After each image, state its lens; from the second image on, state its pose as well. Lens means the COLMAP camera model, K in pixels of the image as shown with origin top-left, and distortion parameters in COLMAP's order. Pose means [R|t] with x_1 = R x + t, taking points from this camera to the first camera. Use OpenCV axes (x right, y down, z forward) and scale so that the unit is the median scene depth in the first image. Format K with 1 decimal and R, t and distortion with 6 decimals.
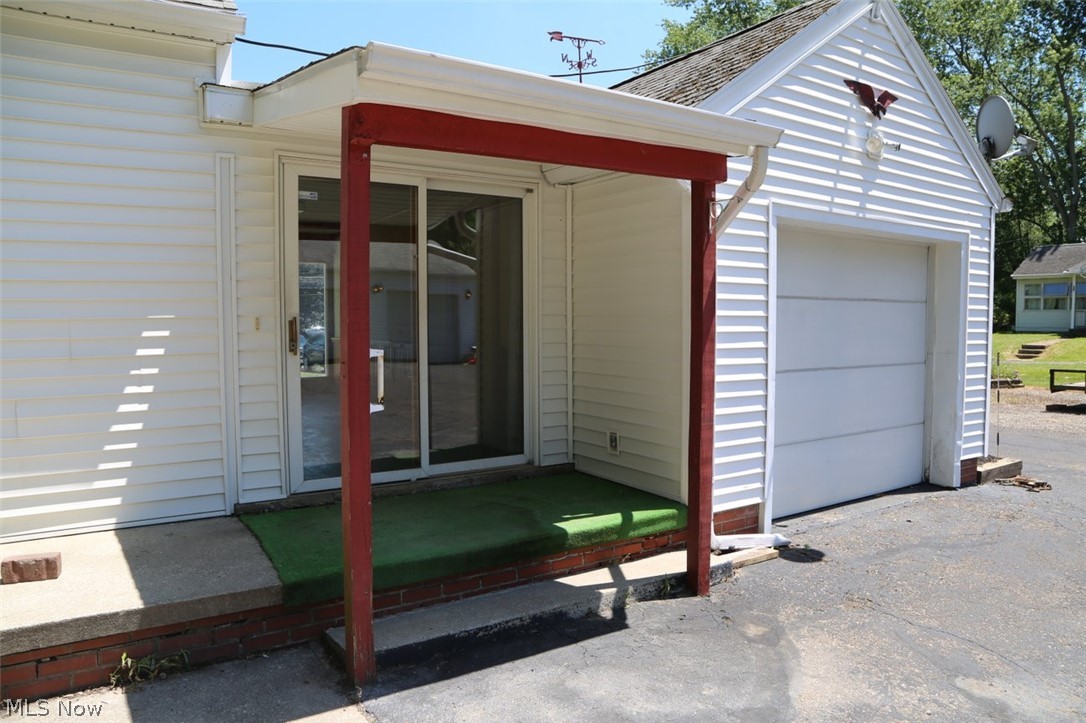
lens RADIAL K [[739.2, 0, 546.2], [0, 739.2, 363.4], [0, 0, 1]] dist [-0.119690, 0.068413]
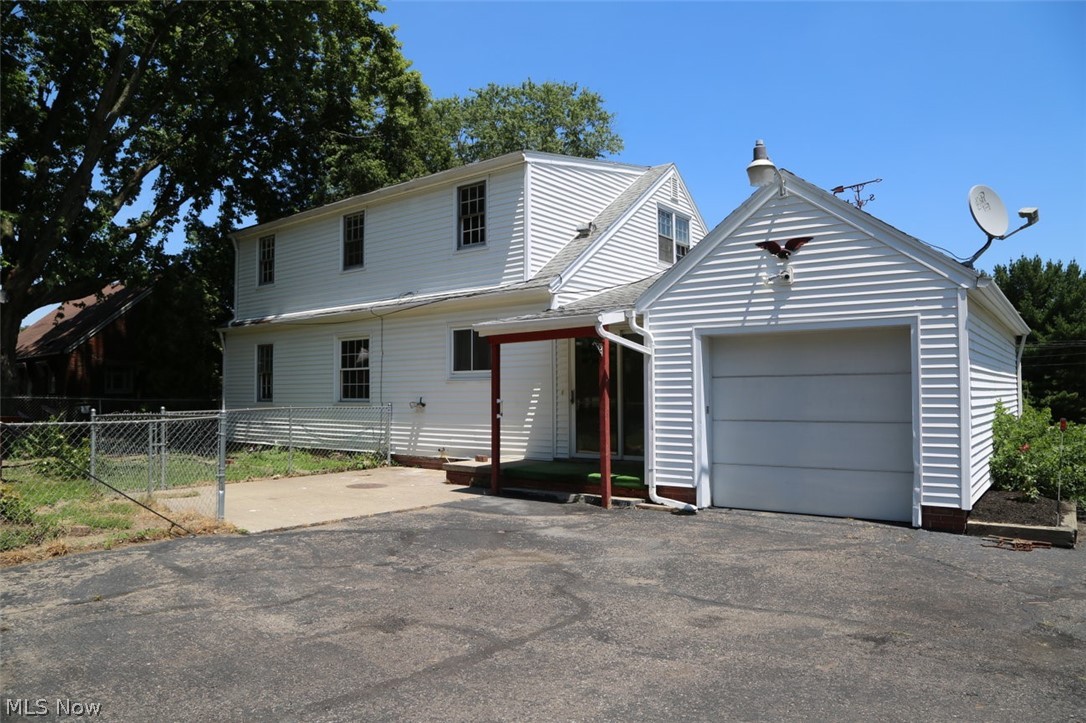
lens RADIAL K [[739.2, 0, 546.2], [0, 739.2, 363.4], [0, 0, 1]] dist [-0.119690, 0.068413]
pose [[0.336554, -0.037318, -0.940924, 1.800530], [-0.047959, 0.997238, -0.056706, -0.002208], [0.940442, 0.064210, 0.333835, -0.000721]]
